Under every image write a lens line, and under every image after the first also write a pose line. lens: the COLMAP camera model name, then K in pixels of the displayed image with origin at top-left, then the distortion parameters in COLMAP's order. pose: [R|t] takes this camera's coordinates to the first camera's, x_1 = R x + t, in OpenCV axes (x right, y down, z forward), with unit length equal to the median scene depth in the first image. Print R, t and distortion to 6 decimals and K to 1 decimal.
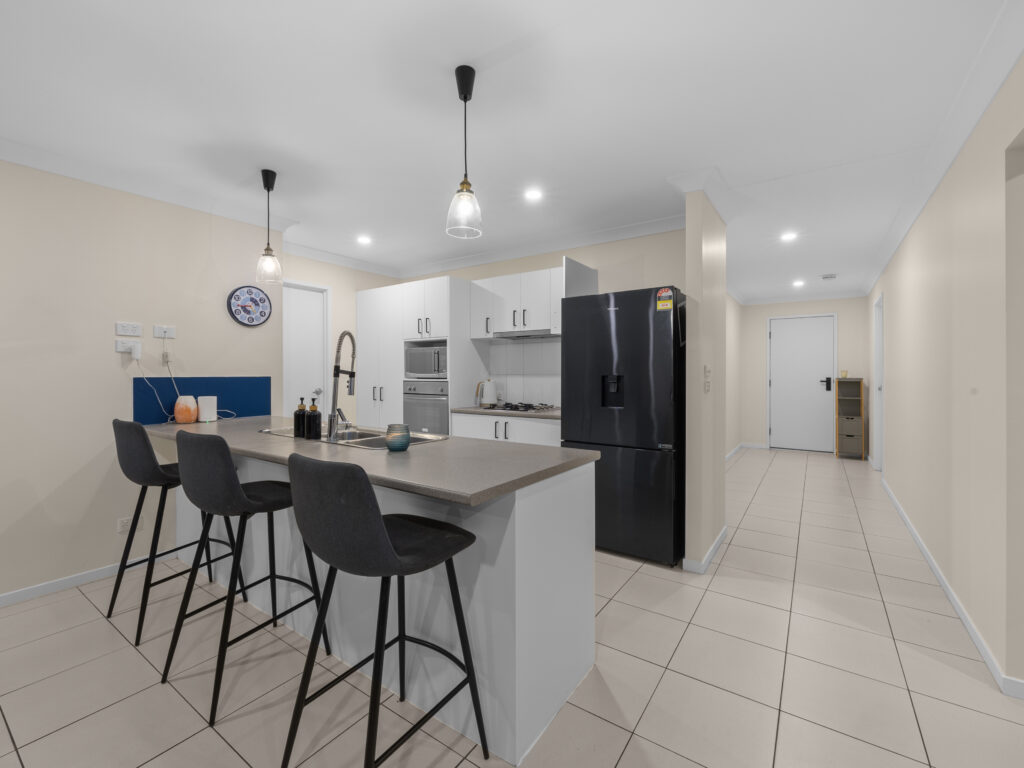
lens RADIAL K [[439.4, 0, 510.3], [0, 439.4, 385.7], [0, 0, 1]] dist [-0.002757, -0.000412]
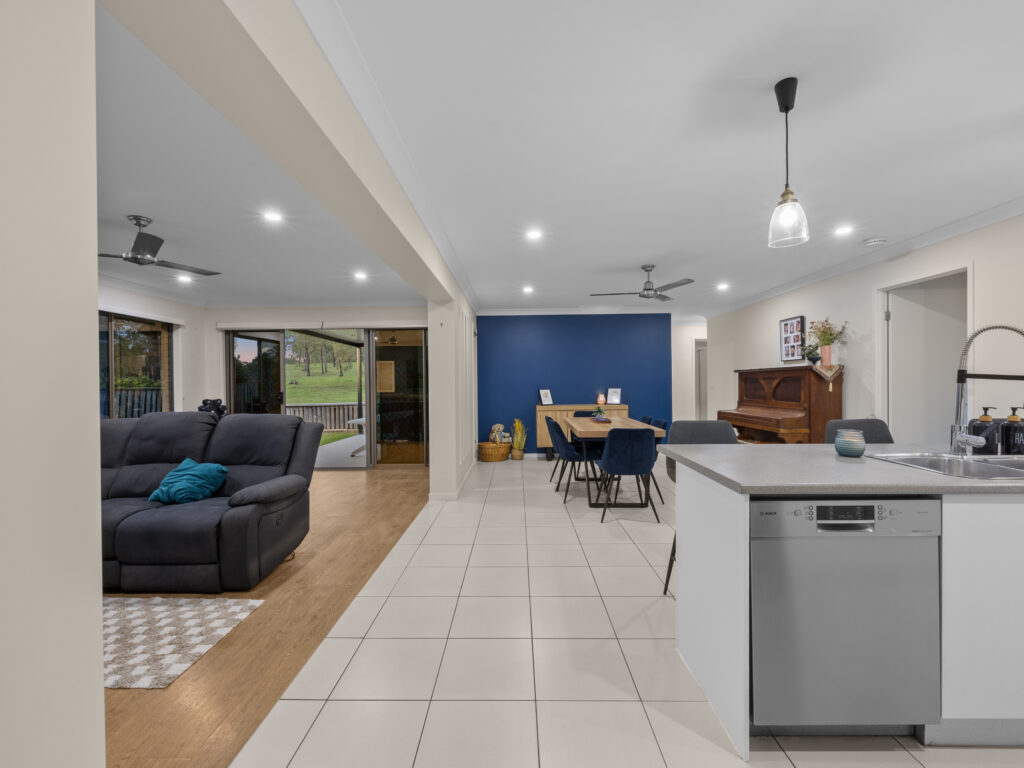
lens RADIAL K [[439.4, 0, 510.3], [0, 439.4, 385.7], [0, 0, 1]] dist [-0.002757, -0.000412]
pose [[-0.823553, 0.012622, -0.567099, 0.562723], [-0.005201, 0.999542, 0.029800, -0.024187], [0.567216, 0.027492, -0.823110, 0.819743]]
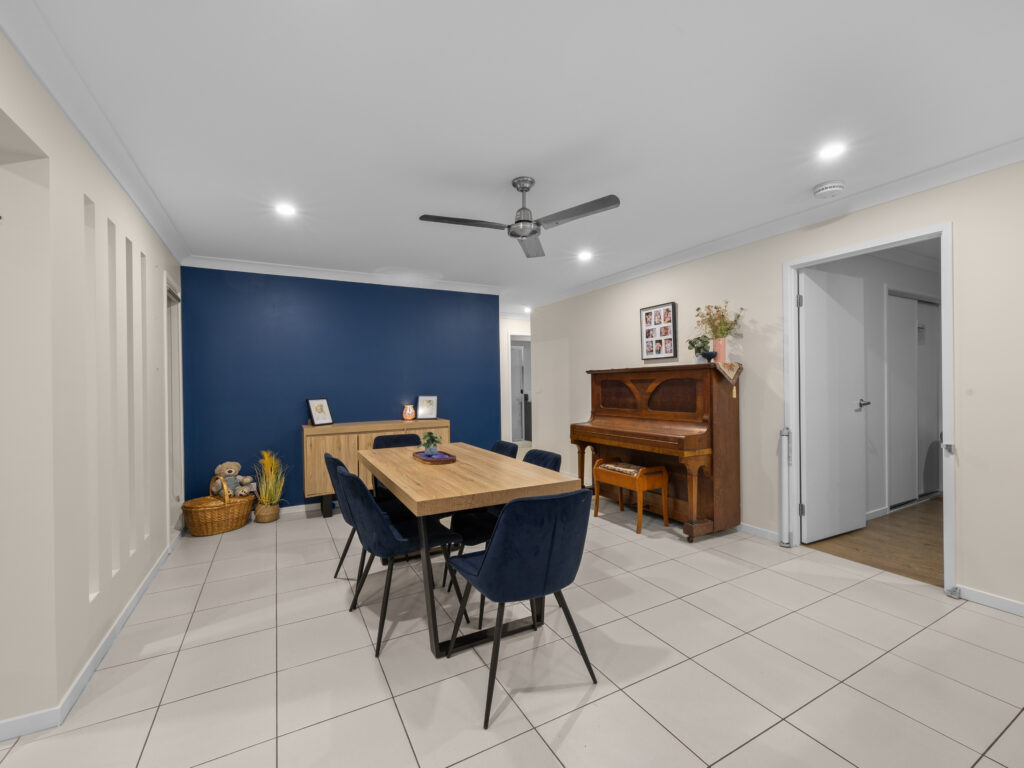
lens RADIAL K [[439.4, 0, 510.3], [0, 439.4, 385.7], [0, 0, 1]] dist [-0.002757, -0.000412]
pose [[-0.444444, 0.009006, -0.895761, 0.106543], [-0.010762, 0.999824, 0.015392, -0.009176], [0.895742, 0.016481, -0.444269, 0.219129]]
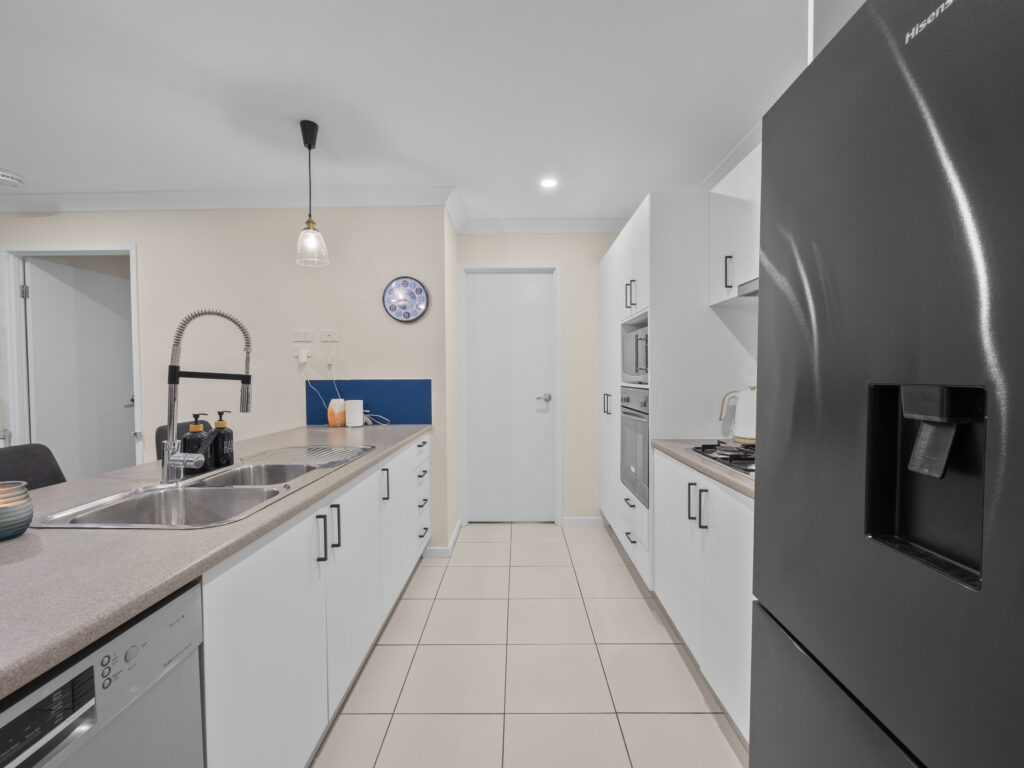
lens RADIAL K [[439.4, 0, 510.3], [0, 439.4, 385.7], [0, 0, 1]] dist [-0.002757, -0.000412]
pose [[0.565805, 0.017002, -0.824364, 0.270561], [-0.016222, 0.999823, 0.009487, -0.020984], [0.824380, 0.008005, 0.565981, 0.707881]]
